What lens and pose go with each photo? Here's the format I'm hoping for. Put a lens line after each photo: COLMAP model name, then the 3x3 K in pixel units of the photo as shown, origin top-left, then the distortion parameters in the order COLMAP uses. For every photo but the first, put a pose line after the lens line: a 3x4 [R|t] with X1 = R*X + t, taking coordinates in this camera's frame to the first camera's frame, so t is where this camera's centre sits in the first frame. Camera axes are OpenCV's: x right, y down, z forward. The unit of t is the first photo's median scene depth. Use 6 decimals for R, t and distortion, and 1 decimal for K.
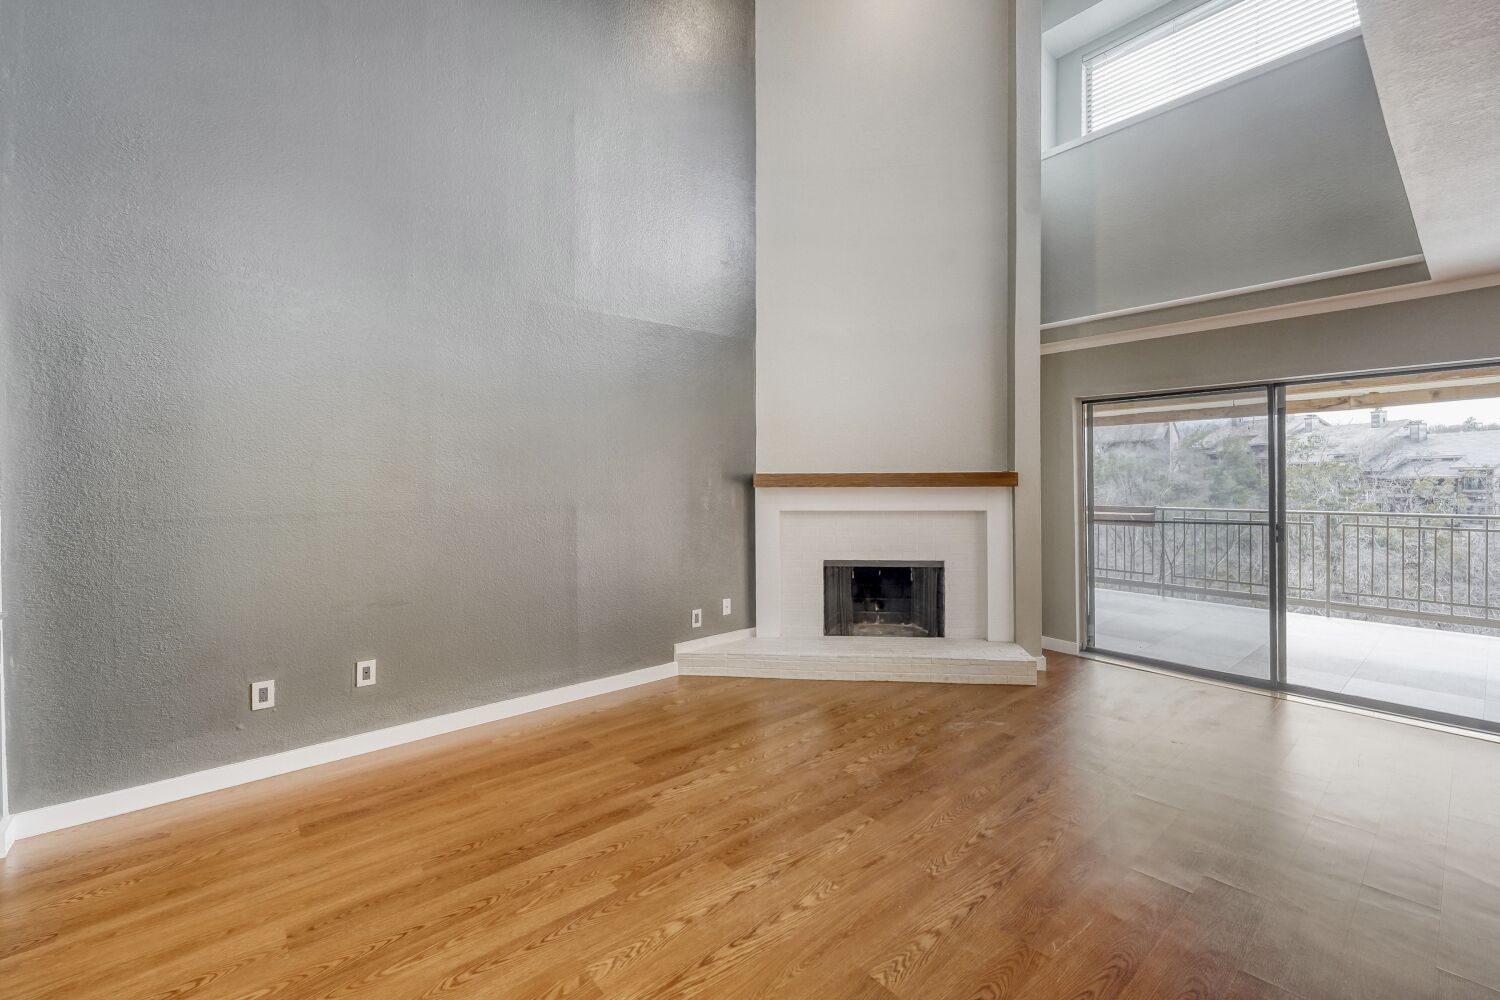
lens RADIAL K [[614.4, 0, 752.4], [0, 614.4, 491.8], [0, 0, 1]] dist [0.017868, 0.000498]
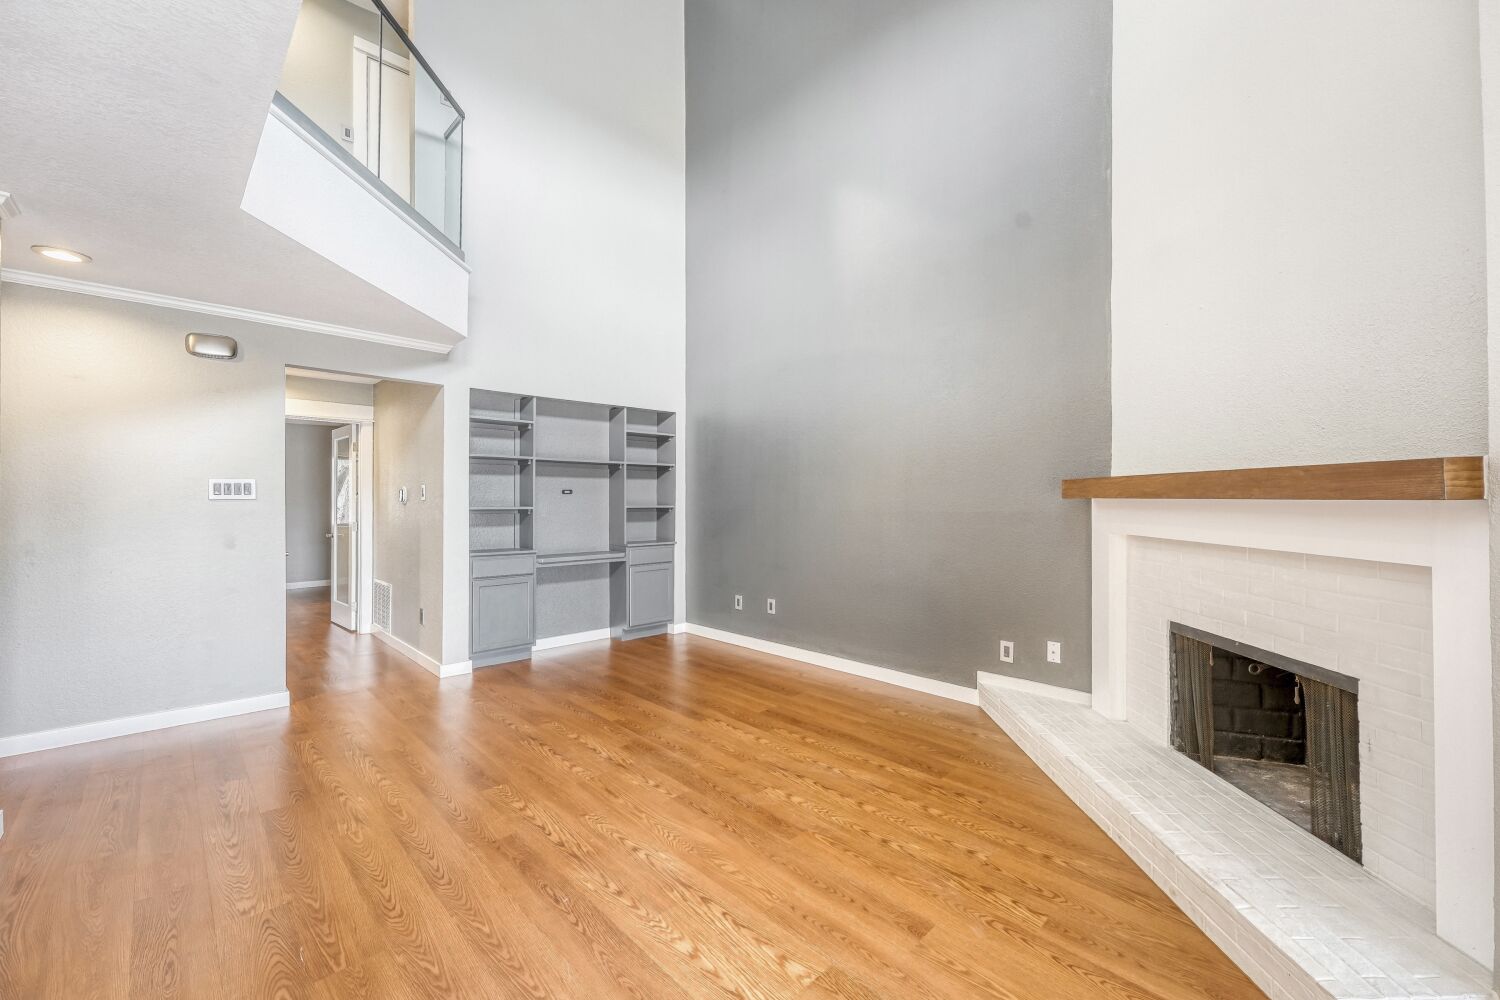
lens RADIAL K [[614.4, 0, 752.8], [0, 614.4, 496.7], [0, 0, 1]] dist [0.017868, 0.000498]
pose [[0.066478, 0.004462, -0.997778, 0.831909], [-0.010721, 0.999935, 0.003757, -0.007669], [0.997730, 0.010448, 0.066522, 0.674106]]
